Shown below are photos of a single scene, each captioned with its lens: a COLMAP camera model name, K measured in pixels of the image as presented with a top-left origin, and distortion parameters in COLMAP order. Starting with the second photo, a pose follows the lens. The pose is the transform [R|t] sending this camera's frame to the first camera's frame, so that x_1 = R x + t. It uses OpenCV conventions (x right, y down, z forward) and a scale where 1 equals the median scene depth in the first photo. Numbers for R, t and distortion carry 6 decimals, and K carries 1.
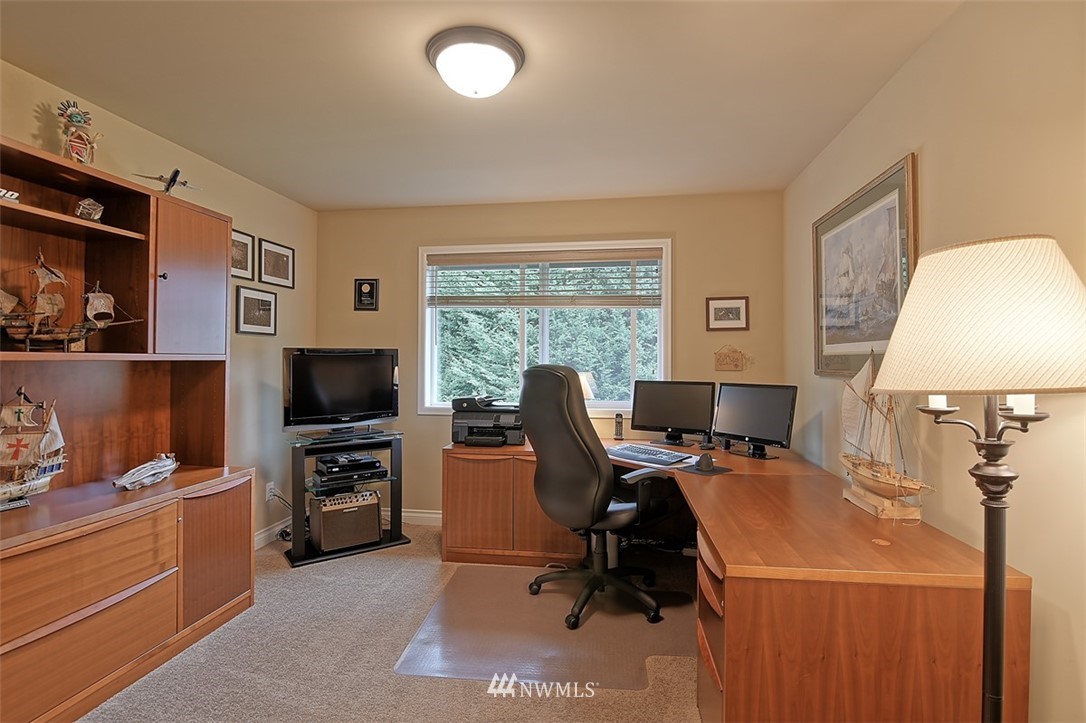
lens RADIAL K [[528.0, 0, 544.5], [0, 528.0, 359.1], [0, 0, 1]] dist [-0.012442, -0.006278]
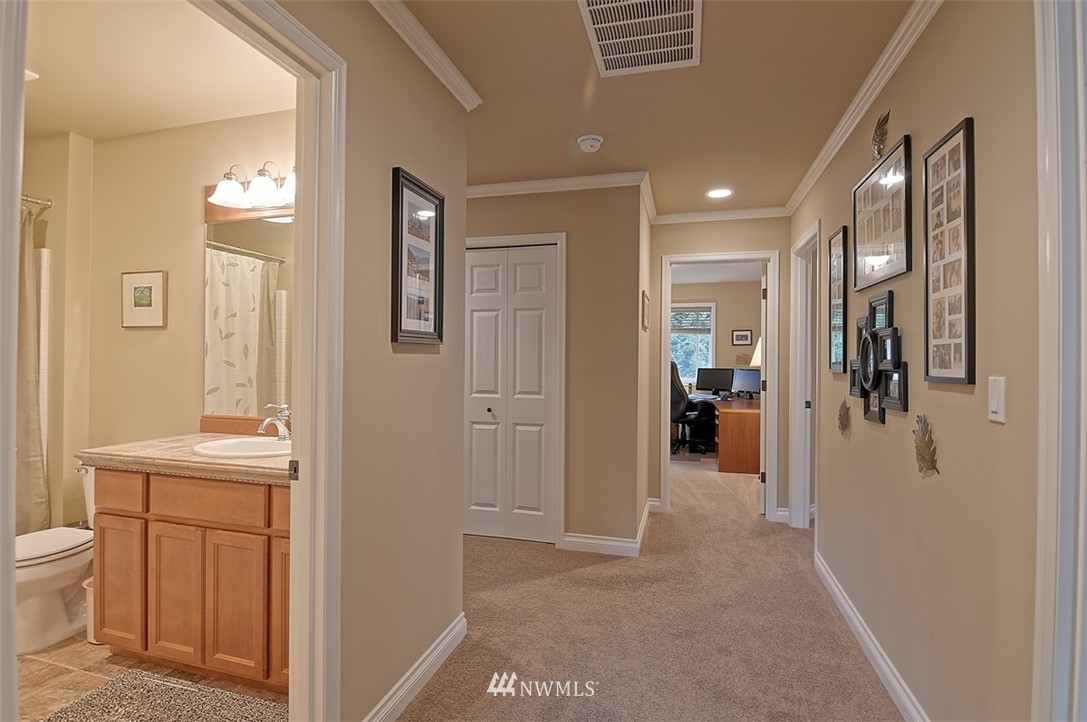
lens RADIAL K [[528.5, 0, 540.6], [0, 528.5, 360.5], [0, 0, 1]] dist [-0.012442, -0.006278]
pose [[0.991976, 0.008000, -0.126172, -0.201904], [-0.006999, 0.999940, 0.008374, -0.004045], [0.126231, -0.007424, 0.991973, -1.266791]]
